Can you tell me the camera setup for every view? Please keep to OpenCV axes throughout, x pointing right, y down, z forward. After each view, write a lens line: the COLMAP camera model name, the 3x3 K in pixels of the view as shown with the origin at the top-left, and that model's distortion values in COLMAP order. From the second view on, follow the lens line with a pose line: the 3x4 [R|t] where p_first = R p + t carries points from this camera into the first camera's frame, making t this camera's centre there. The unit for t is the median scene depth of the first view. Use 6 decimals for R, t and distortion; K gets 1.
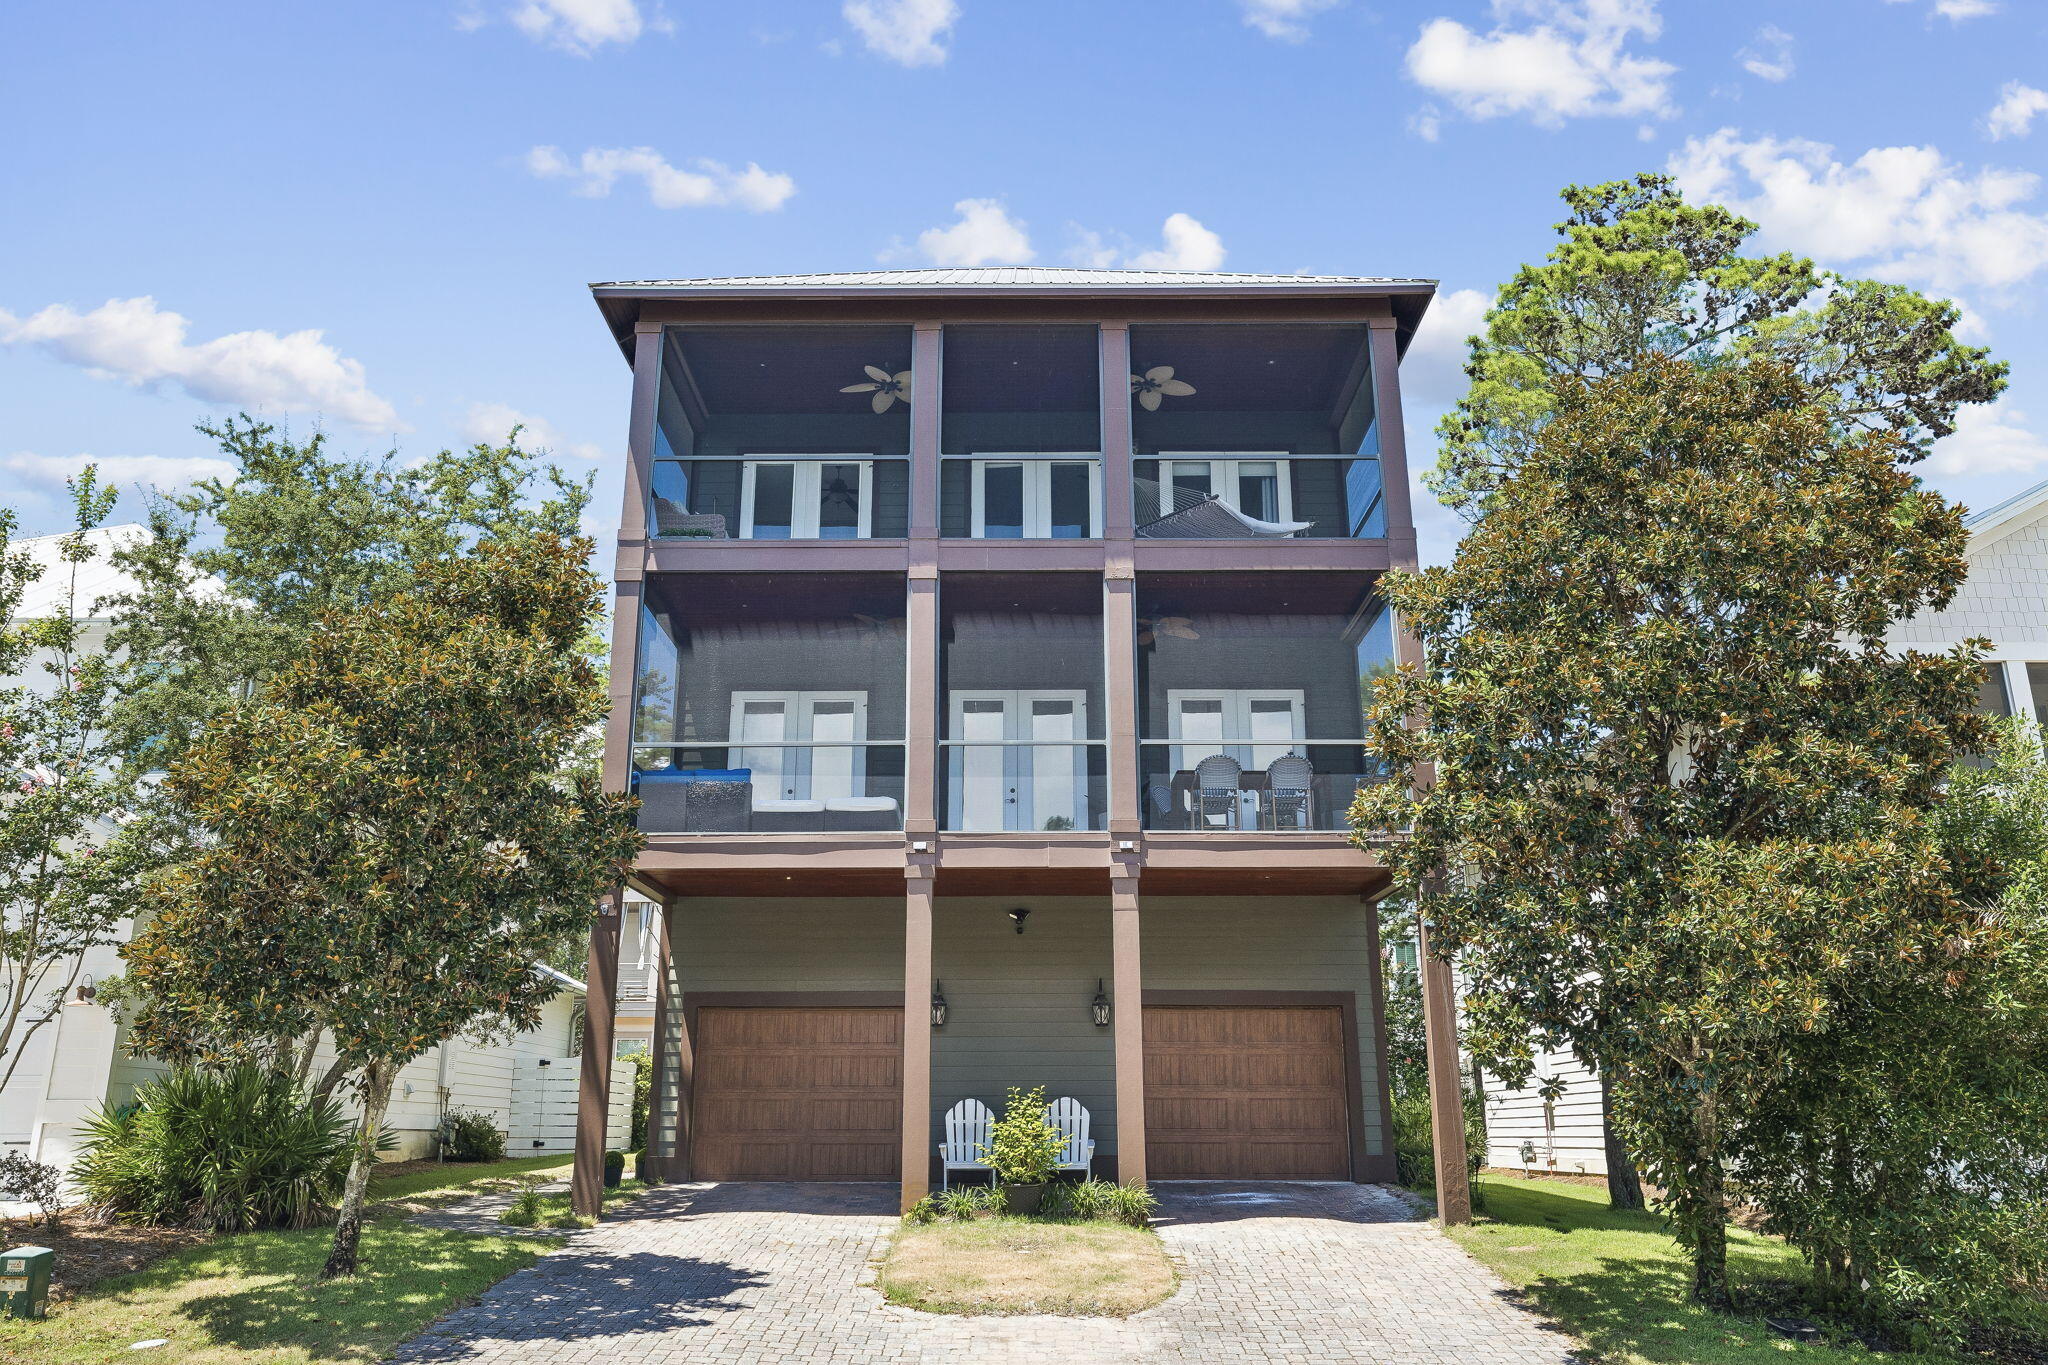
lens RADIAL K [[1511.0, 0, 1024.0], [0, 1511.0, 682.5], [0, 0, 1]] dist [0.018456, -0.001226]
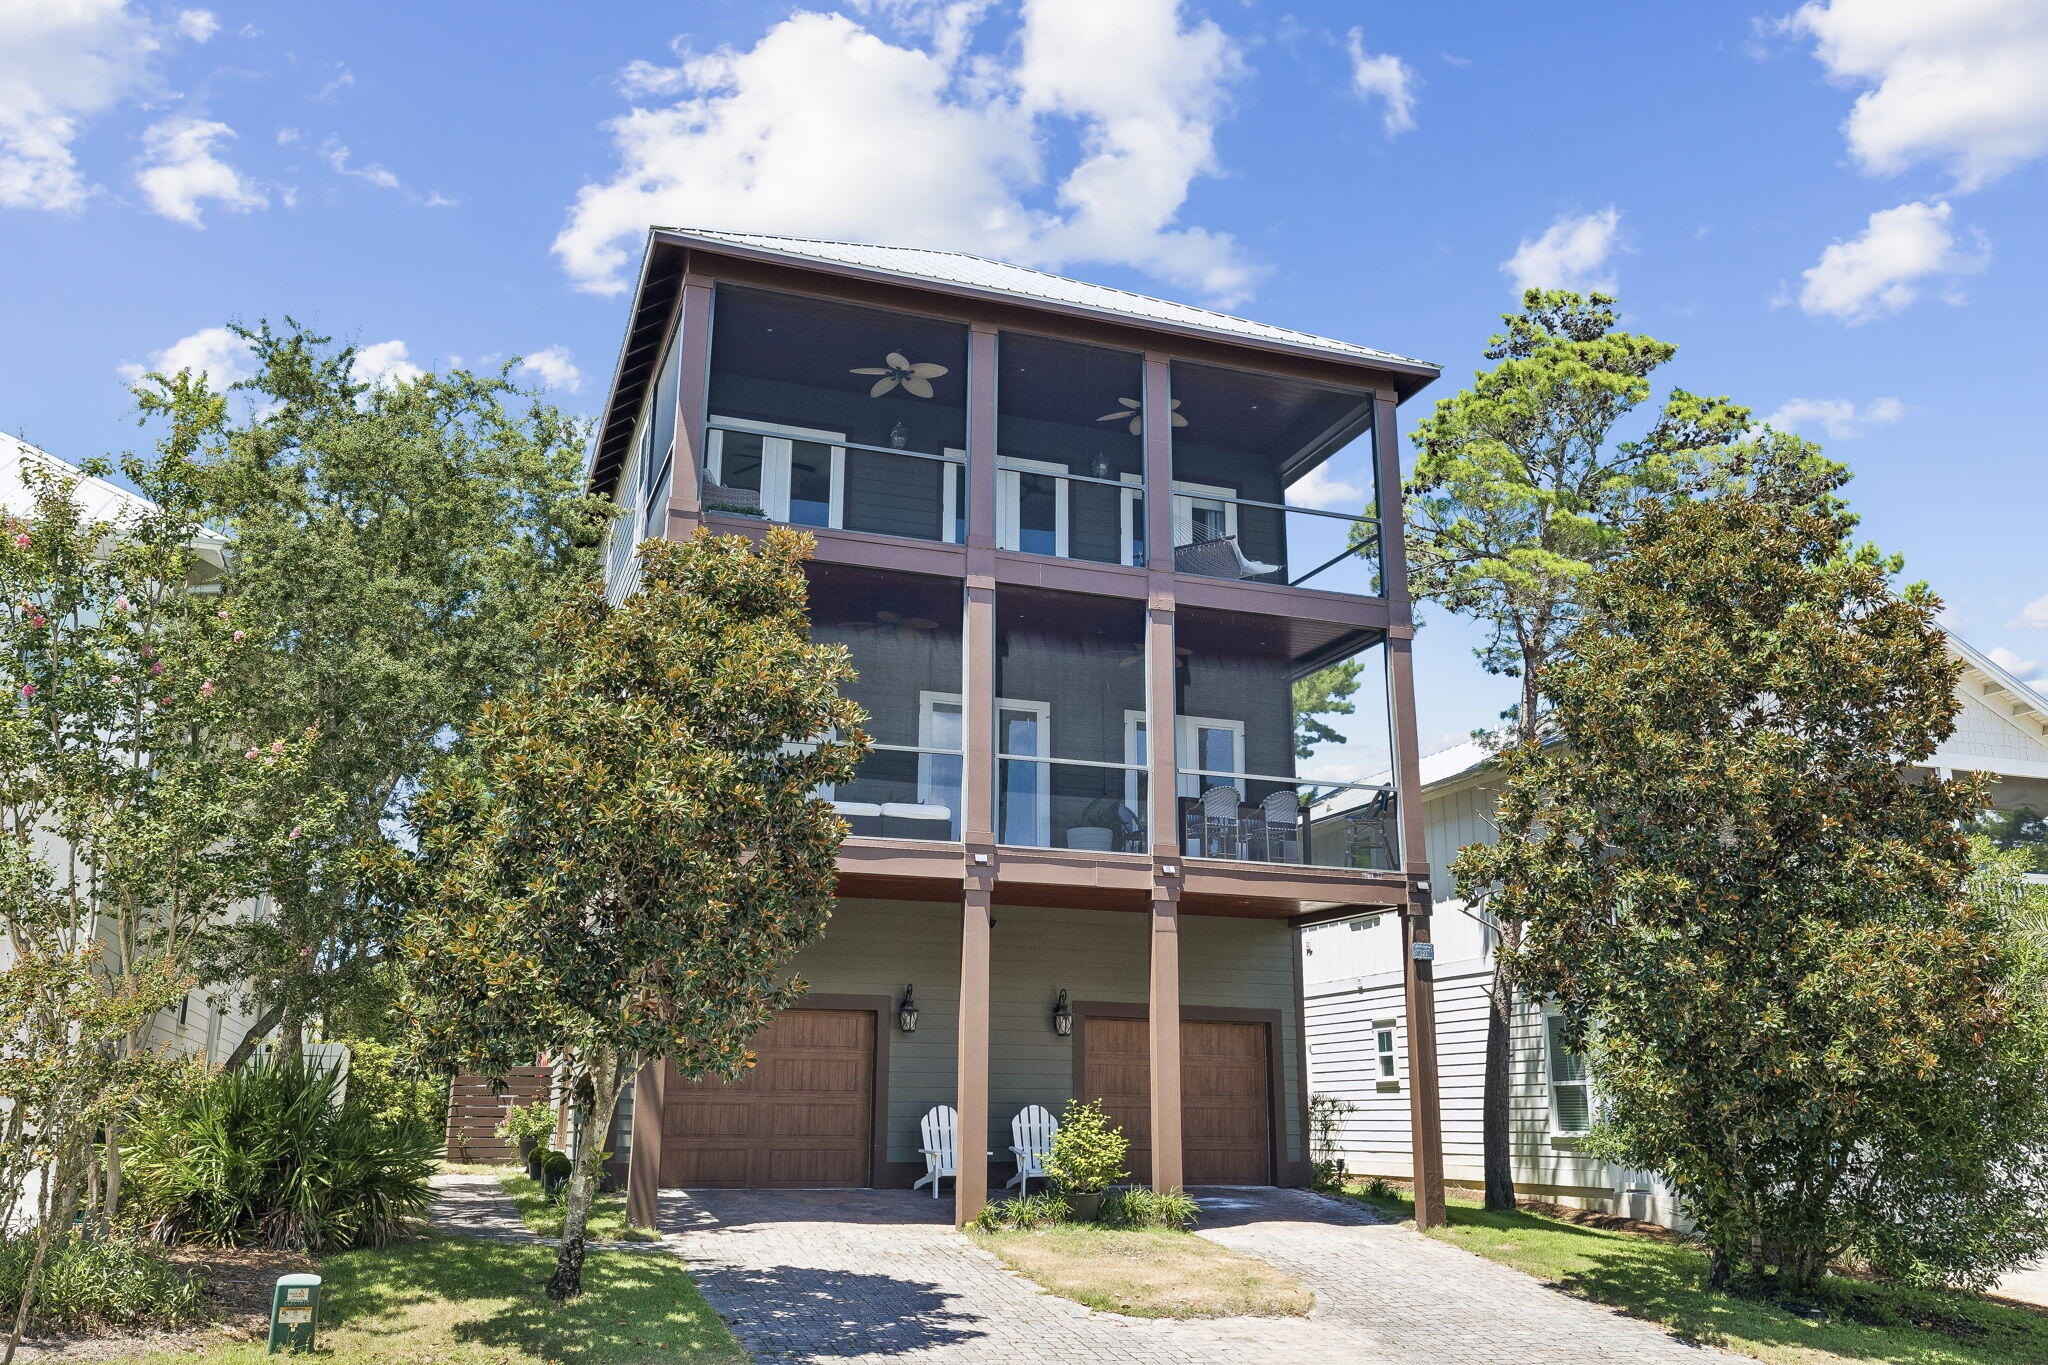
lens RADIAL K [[1628.7, 0, 1024.0], [0, 1628.7, 682.5], [0, 0, 1]] dist [0.010791, 0.014301]
pose [[0.941882, 0.094765, 0.322301, -0.390407], [-0.104066, 0.994501, 0.011711, -0.023084], [-0.319419, -0.044571, 0.946565, -0.027018]]
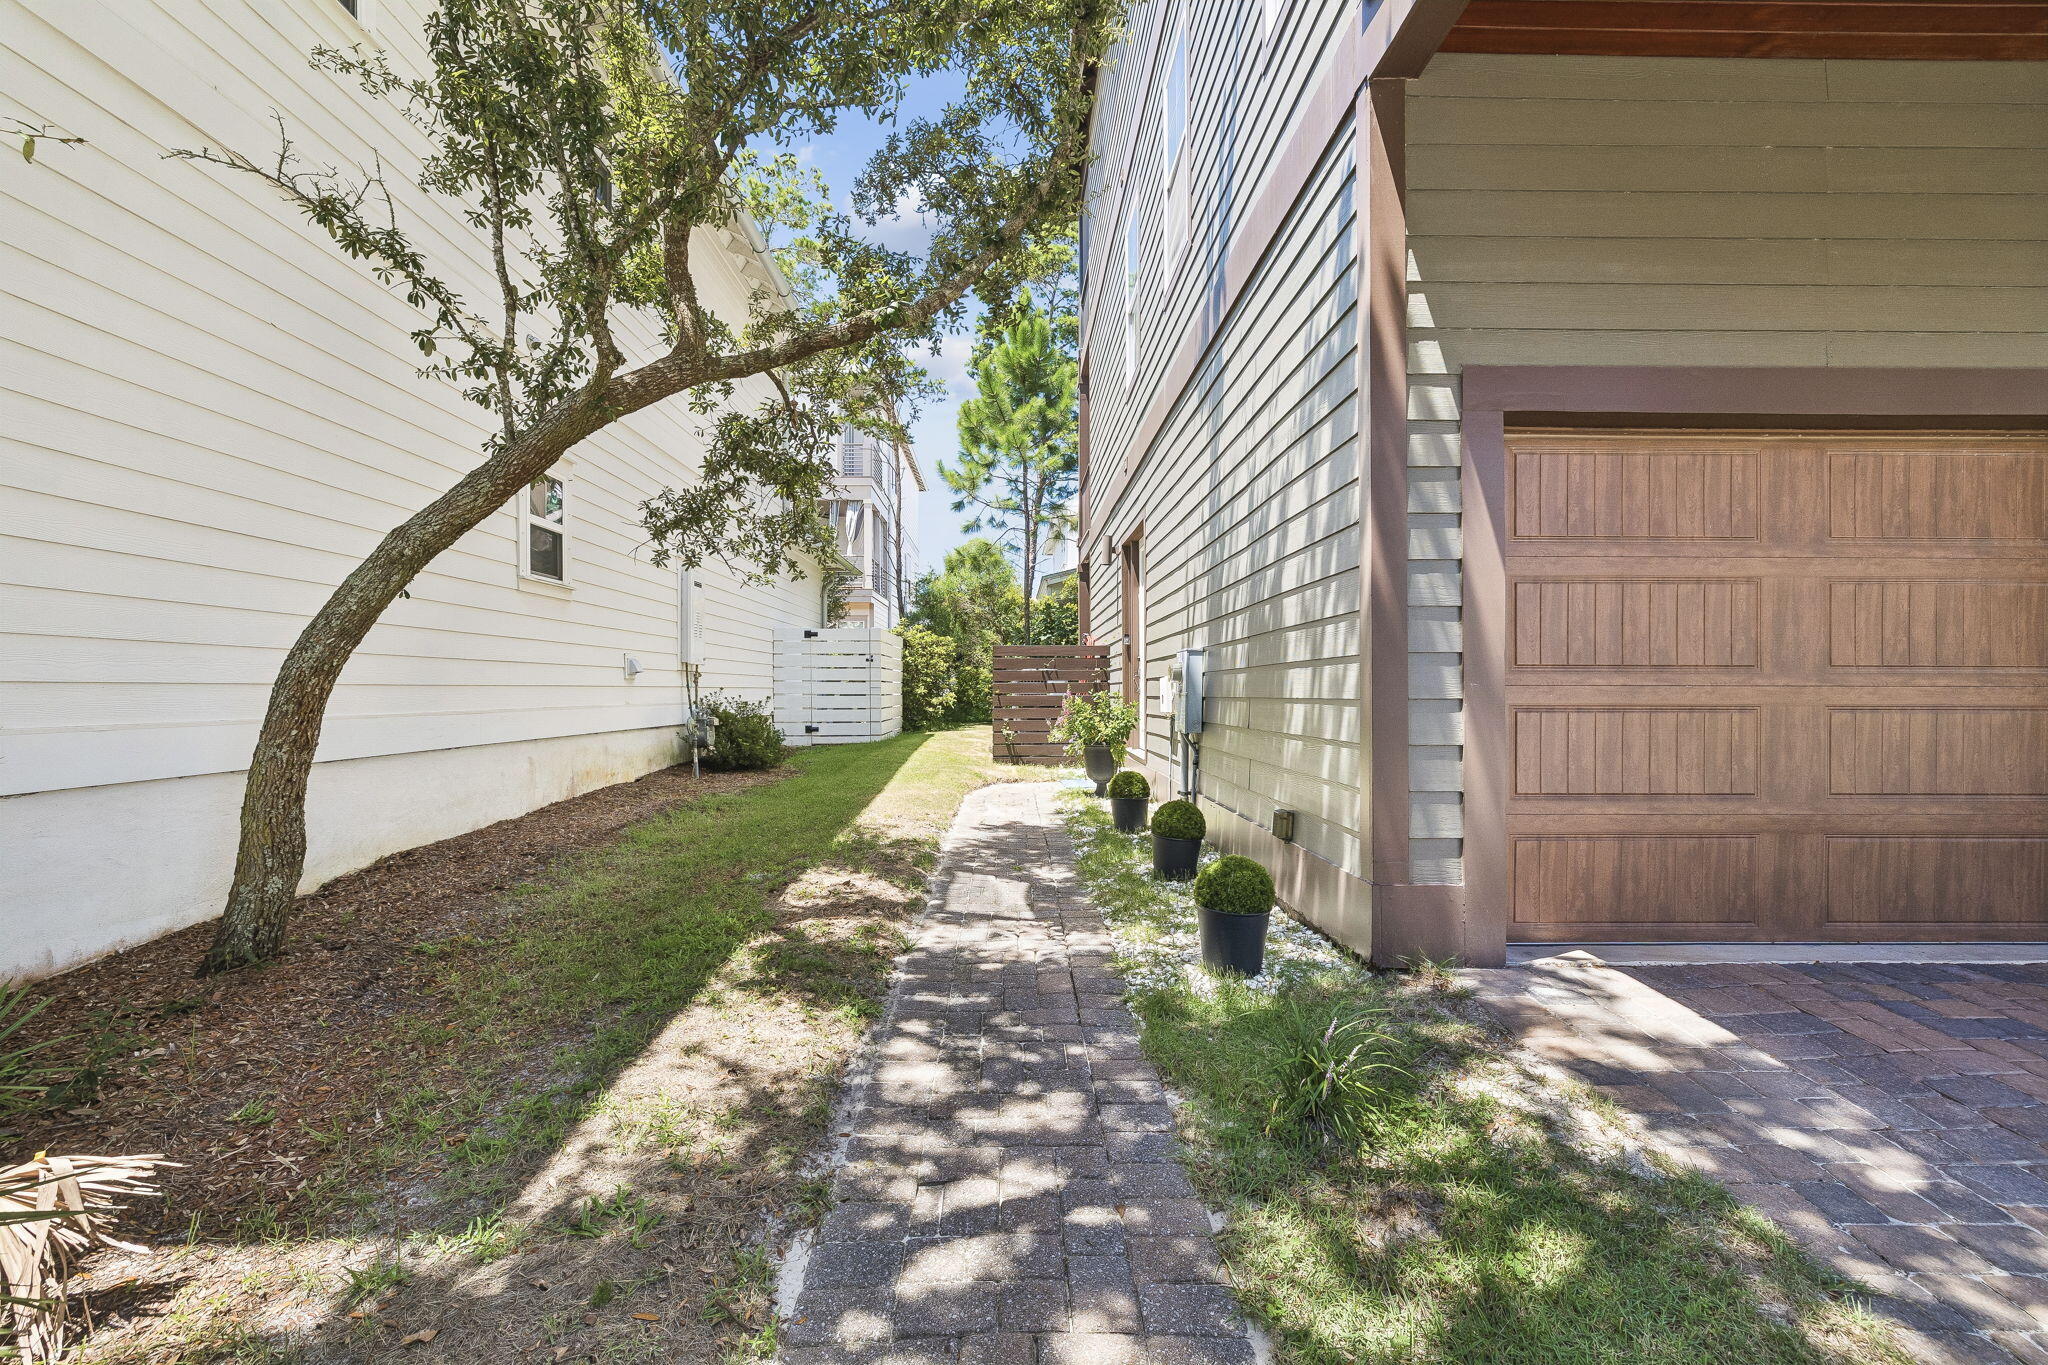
lens RADIAL K [[862.5, 0, 1024.0], [0, 862.5, 682.5], [0, 0, 1]] dist [0.006814, 0.000361]
pose [[0.999808, -0.000744, 0.019579, -0.354806], [-0.004807, 0.959416, 0.281955, 0.243946], [-0.018995, -0.281995, 0.959228, 0.921092]]
